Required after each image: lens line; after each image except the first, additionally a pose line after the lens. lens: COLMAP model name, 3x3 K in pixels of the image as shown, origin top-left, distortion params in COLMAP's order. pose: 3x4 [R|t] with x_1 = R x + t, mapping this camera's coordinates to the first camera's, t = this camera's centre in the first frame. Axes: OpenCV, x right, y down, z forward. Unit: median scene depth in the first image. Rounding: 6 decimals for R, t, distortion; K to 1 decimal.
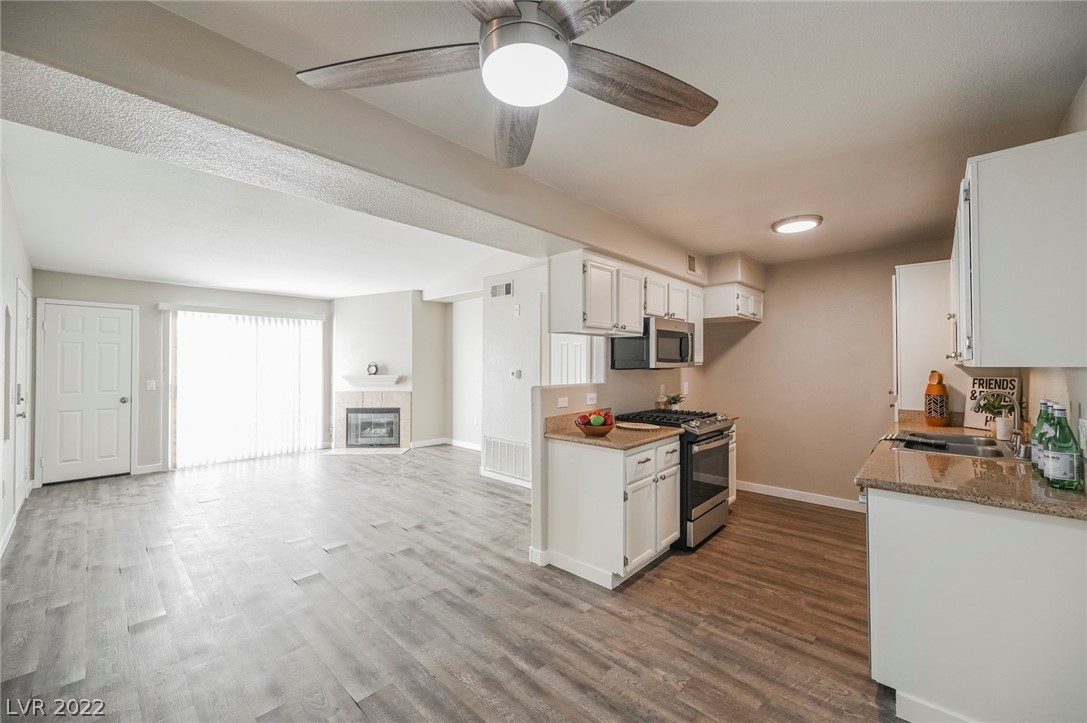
lens RADIAL K [[427.4, 0, 542.3], [0, 427.4, 358.1], [0, 0, 1]] dist [0.002367, -0.000957]
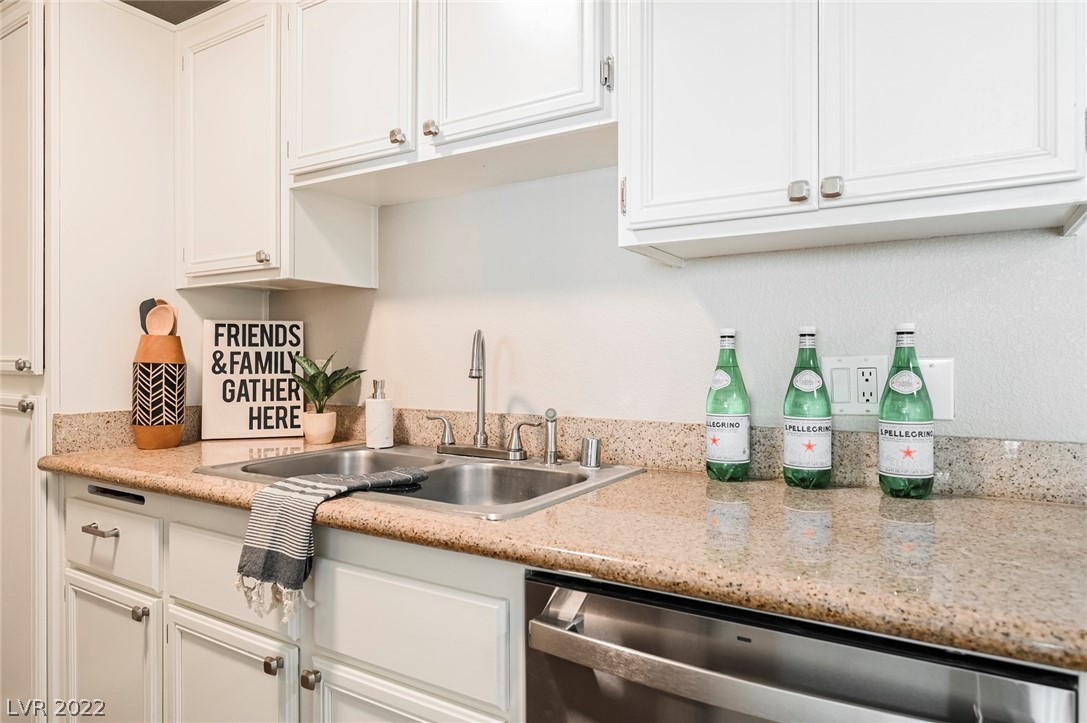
lens RADIAL K [[669.9, 0, 540.0], [0, 669.9, 361.9], [0, 0, 1]] dist [-0.006243, 0.002953]
pose [[-0.192119, 0.002366, 0.981369, 0.260150], [-0.011811, 0.999919, -0.004723, 0.076009], [-0.981300, -0.012498, -0.192076, 0.724010]]
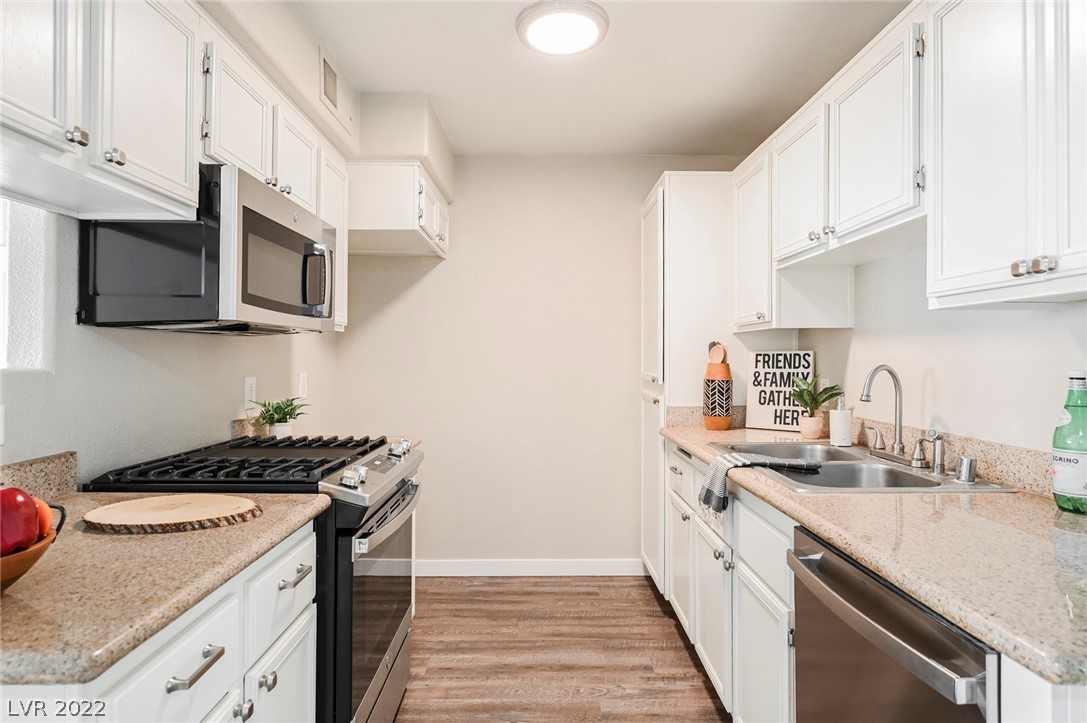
lens RADIAL K [[595.9, 0, 540.3], [0, 595.9, 358.3], [0, 0, 1]] dist [-0.010095, 0.000500]
pose [[0.731841, 0.003627, 0.681466, 0.120391], [-0.011847, 0.999902, 0.007401, 0.046107], [-0.681373, -0.013490, 0.731812, 0.494094]]
